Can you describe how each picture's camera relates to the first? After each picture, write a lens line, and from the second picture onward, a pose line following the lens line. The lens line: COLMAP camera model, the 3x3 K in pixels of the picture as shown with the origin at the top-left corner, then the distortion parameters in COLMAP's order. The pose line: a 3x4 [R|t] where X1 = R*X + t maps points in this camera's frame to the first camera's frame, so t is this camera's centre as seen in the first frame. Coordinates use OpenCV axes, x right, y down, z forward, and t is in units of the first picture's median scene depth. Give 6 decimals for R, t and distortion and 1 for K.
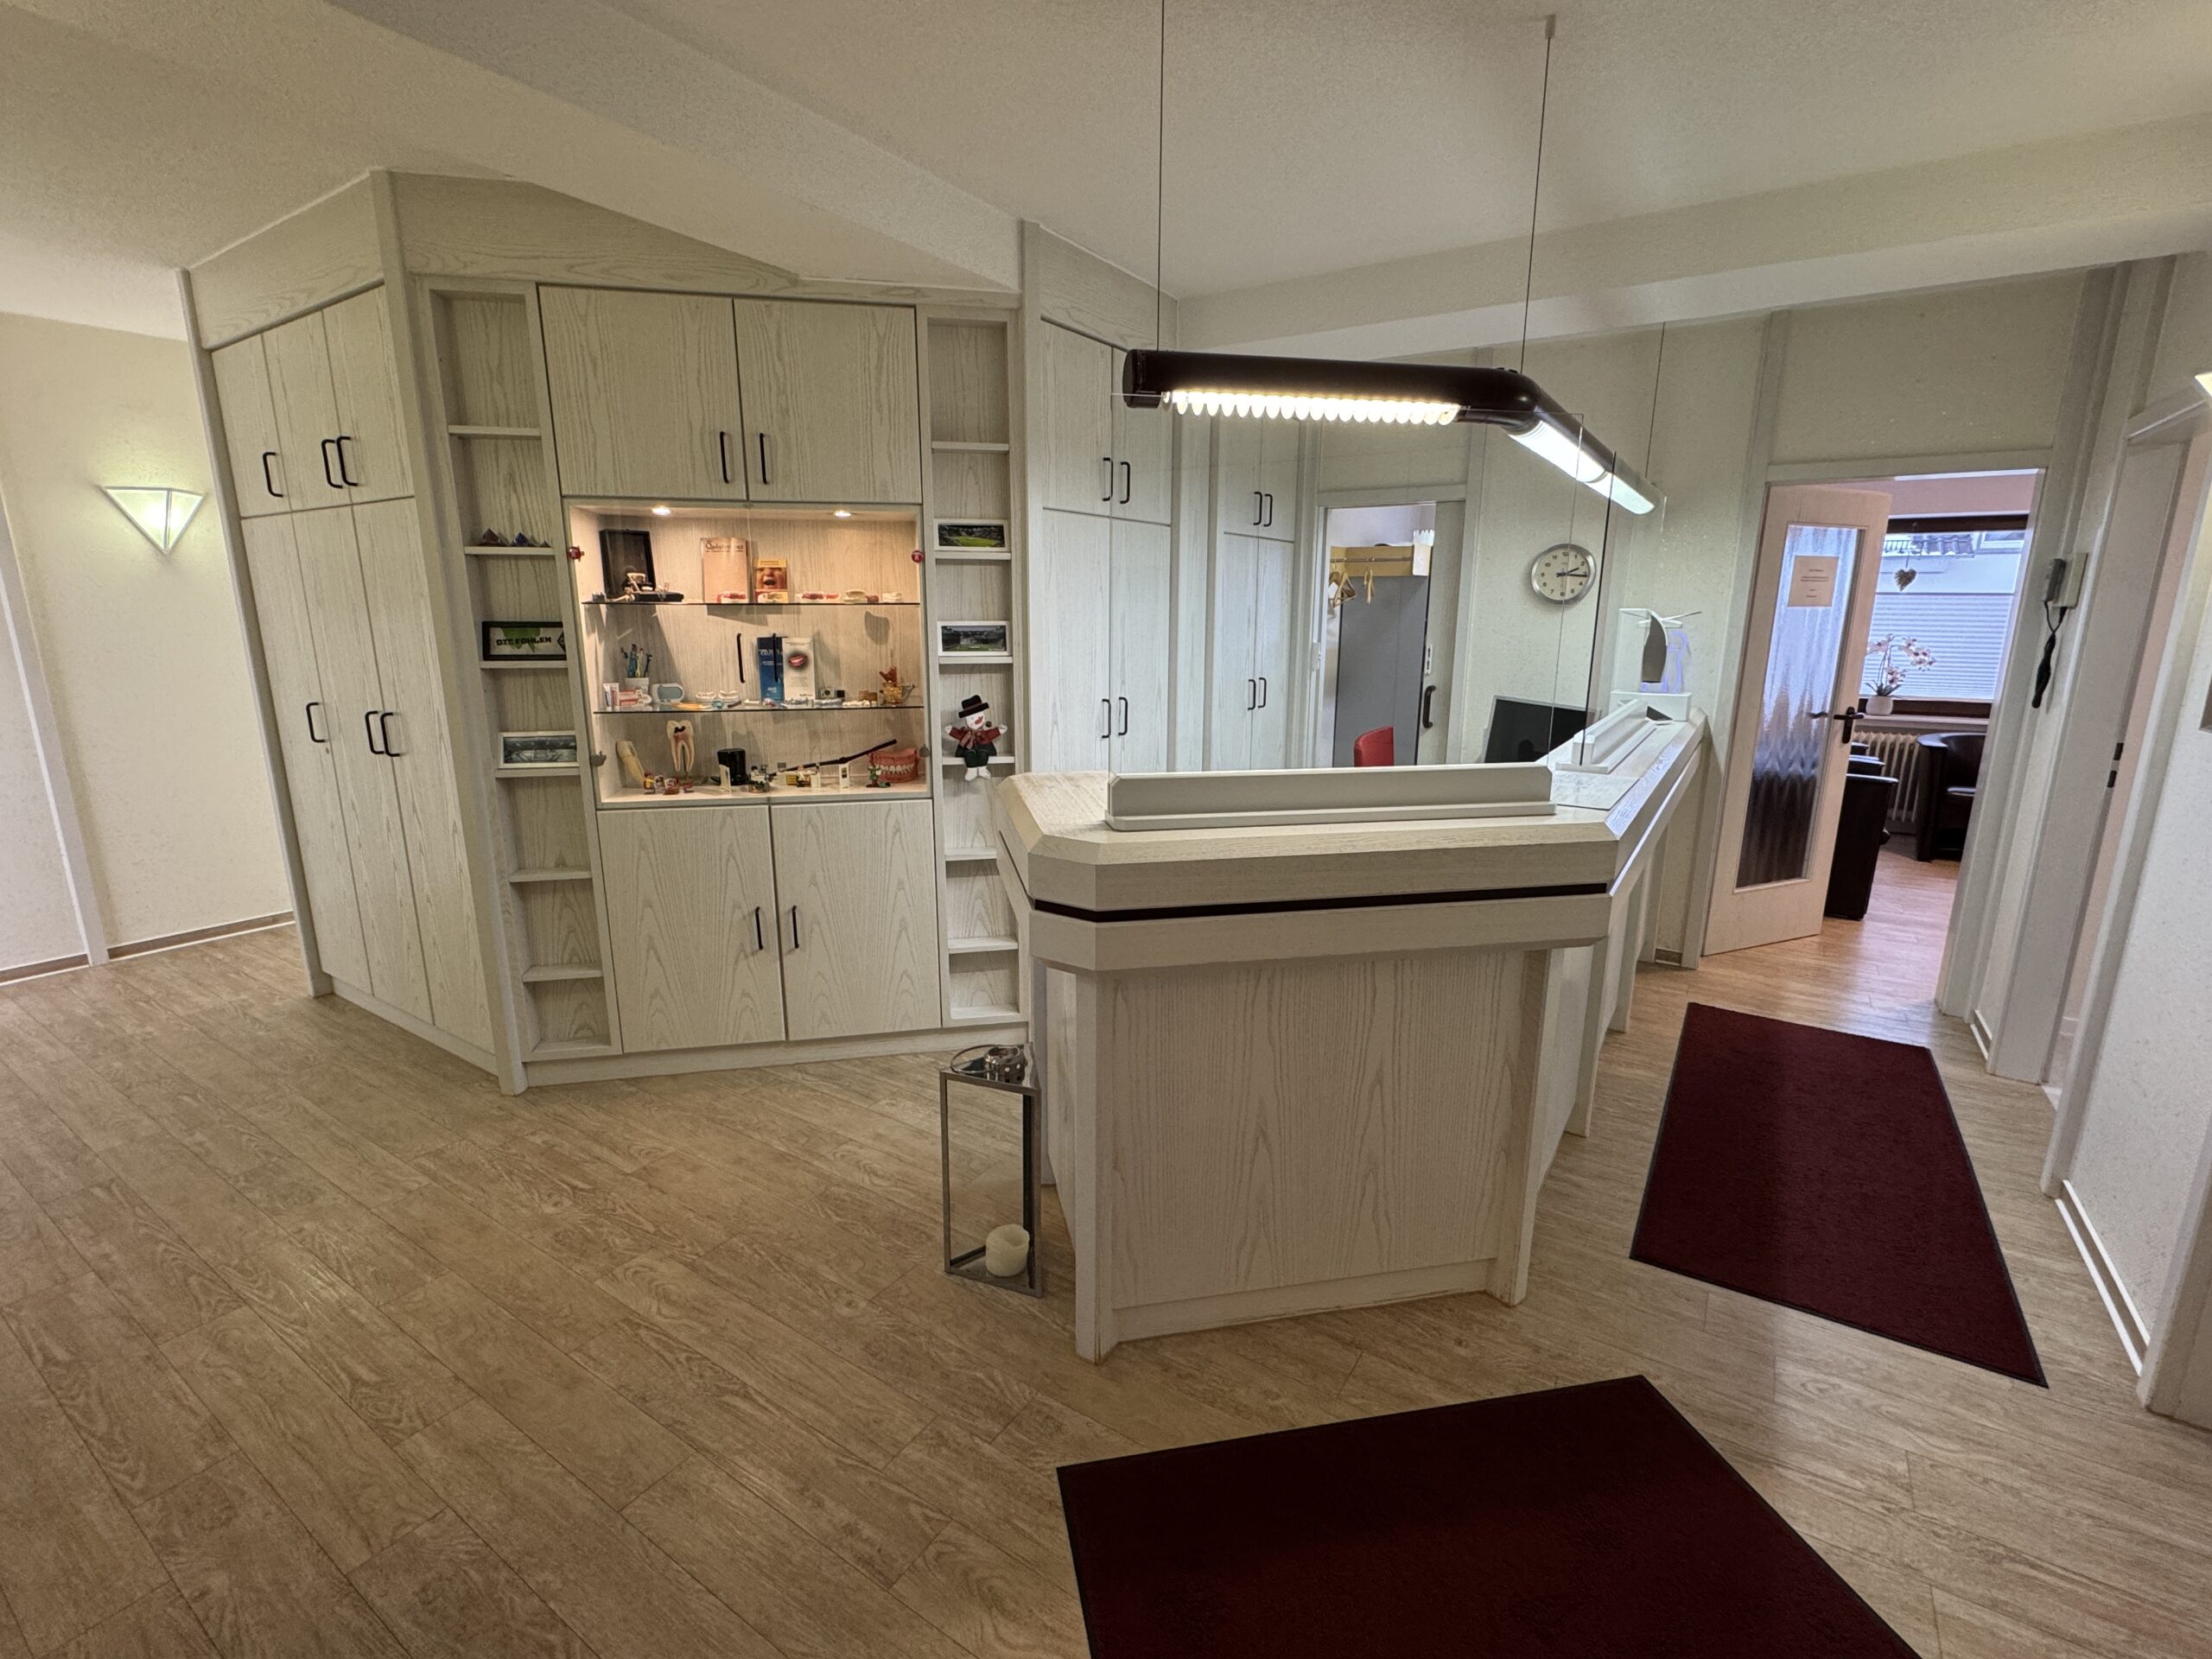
lens RADIAL K [[1001.8, 0, 1106.0], [0, 1001.8, 829.5], [0, 0, 1]] dist [0.011385, -0.000566]
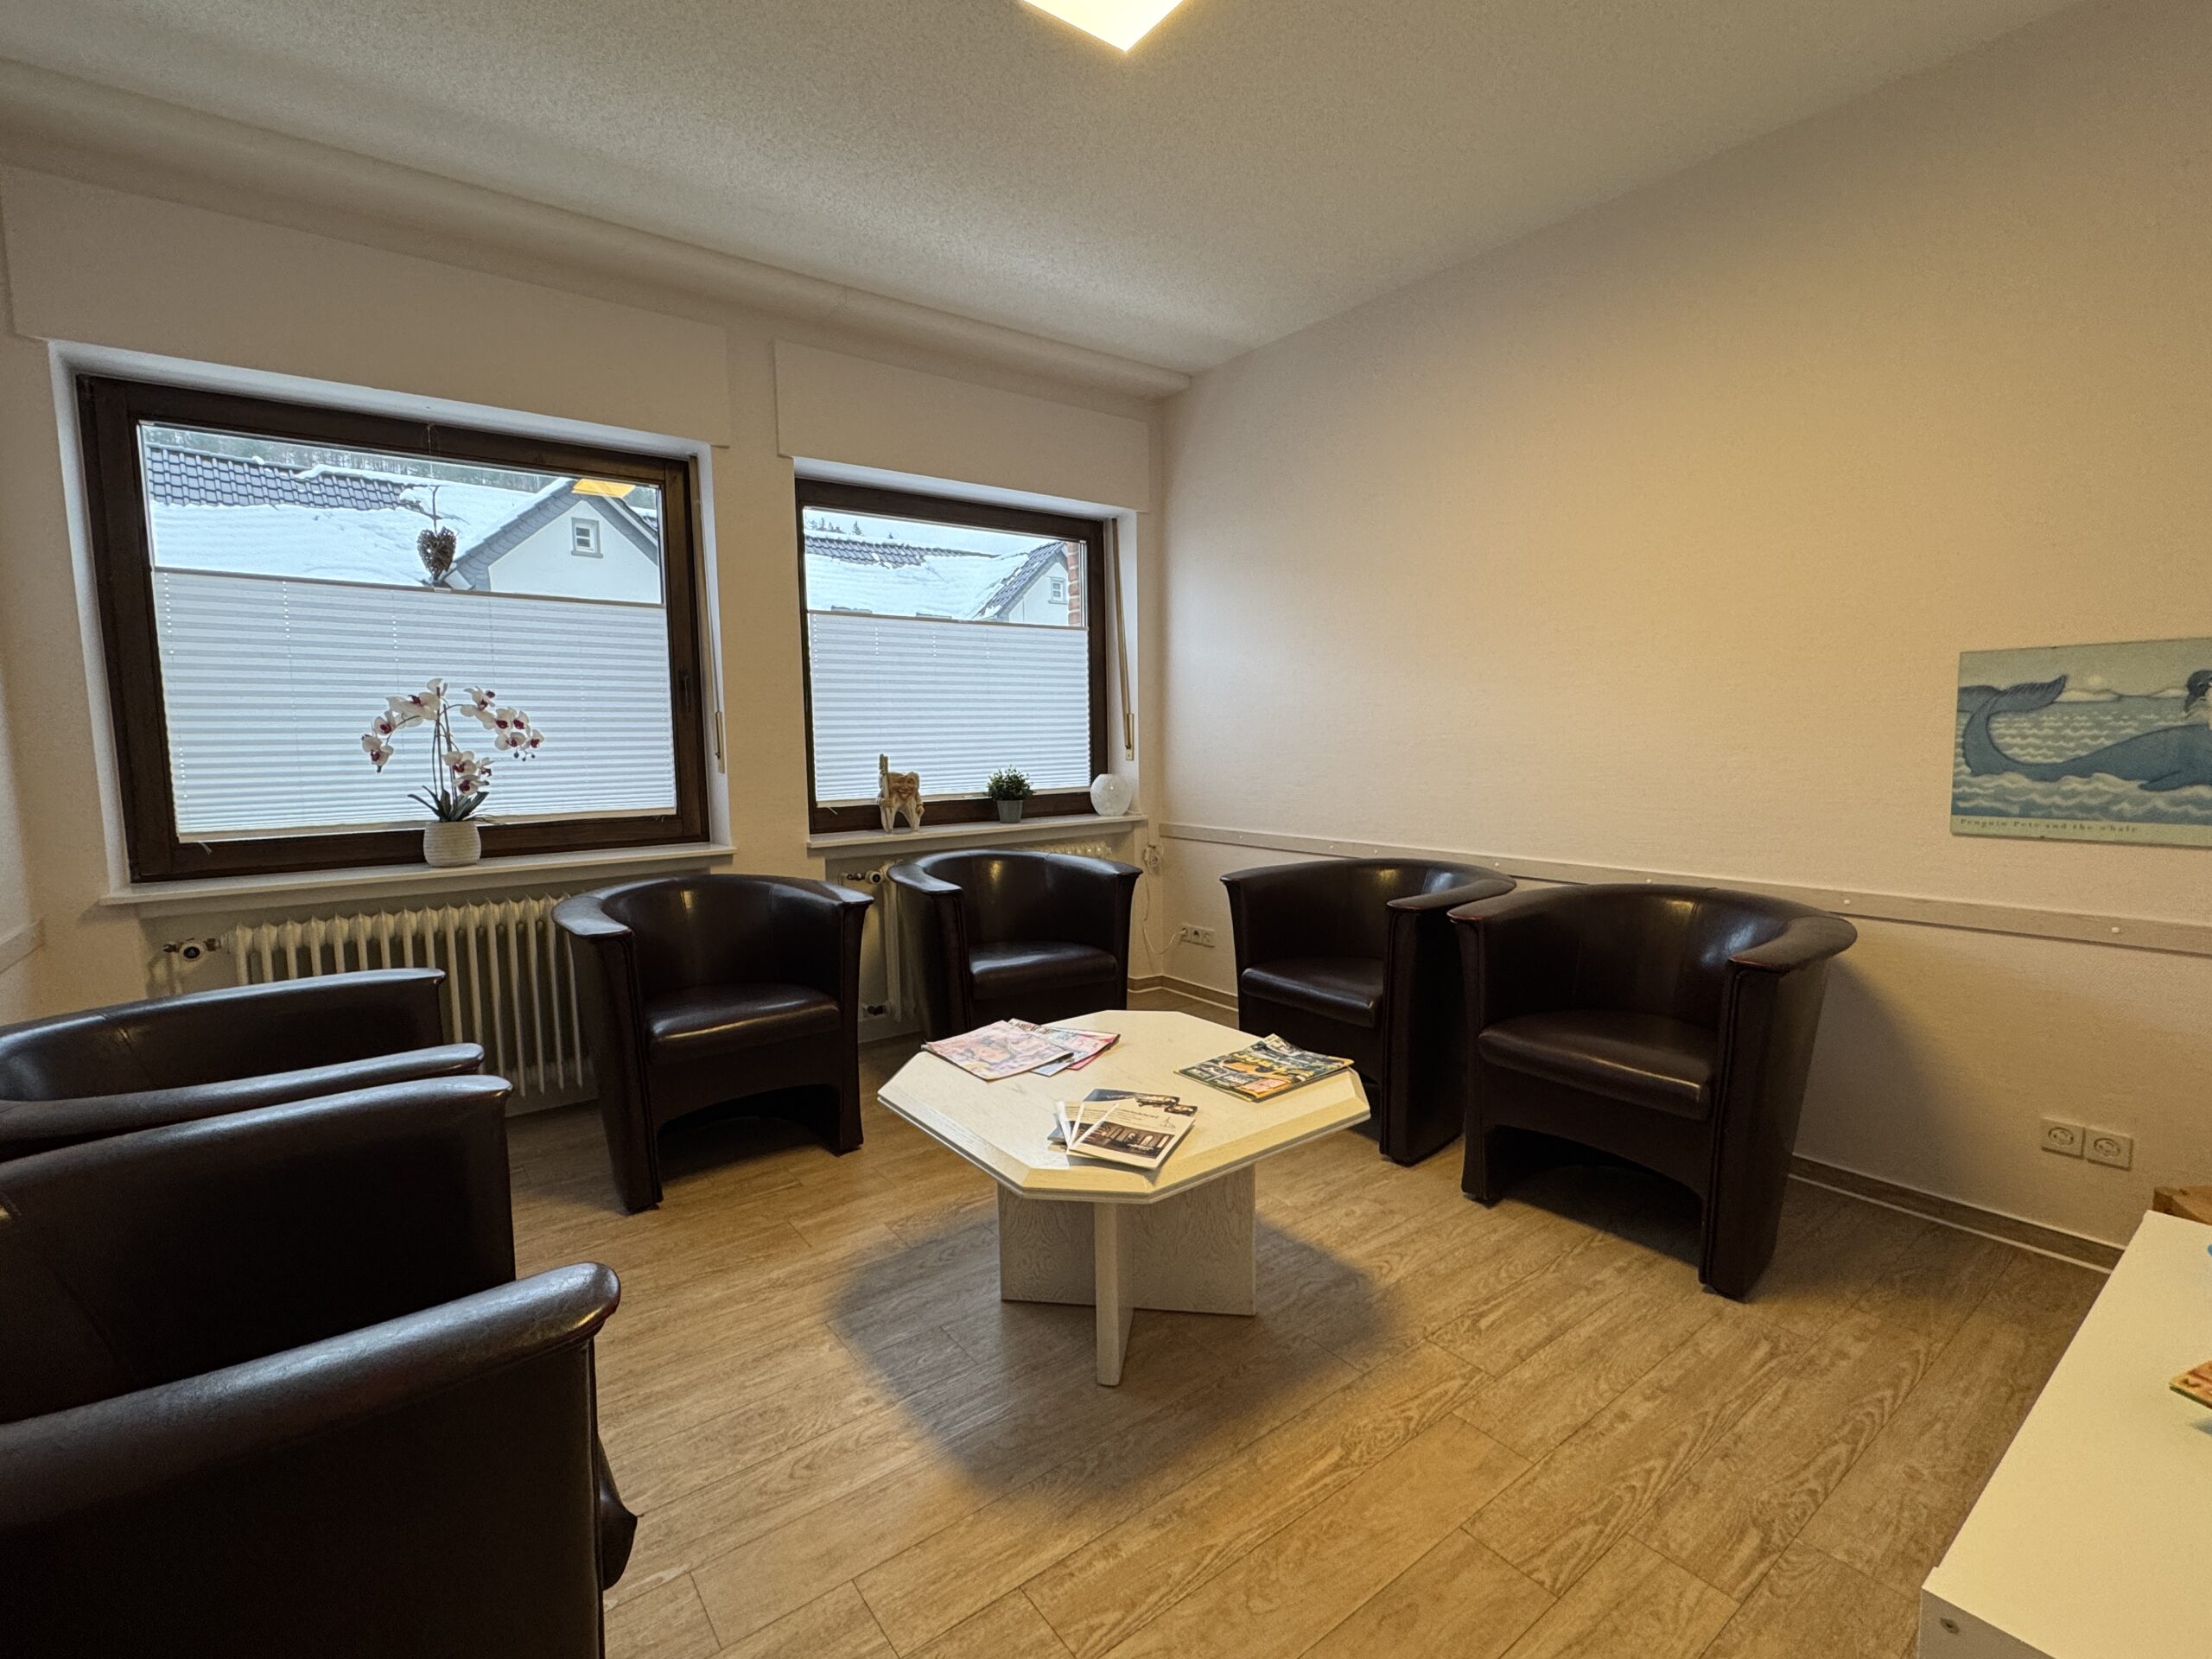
lens RADIAL K [[1001.8, 0, 1106.0], [0, 1001.8, 829.5], [0, 0, 1]] dist [0.011385, -0.000566]
pose [[0.343013, -0.097401, 0.934267, 0.468117], [0.220827, 0.975096, 0.020582, -0.076801], [-0.913005, 0.199252, 0.355979, 0.598844]]
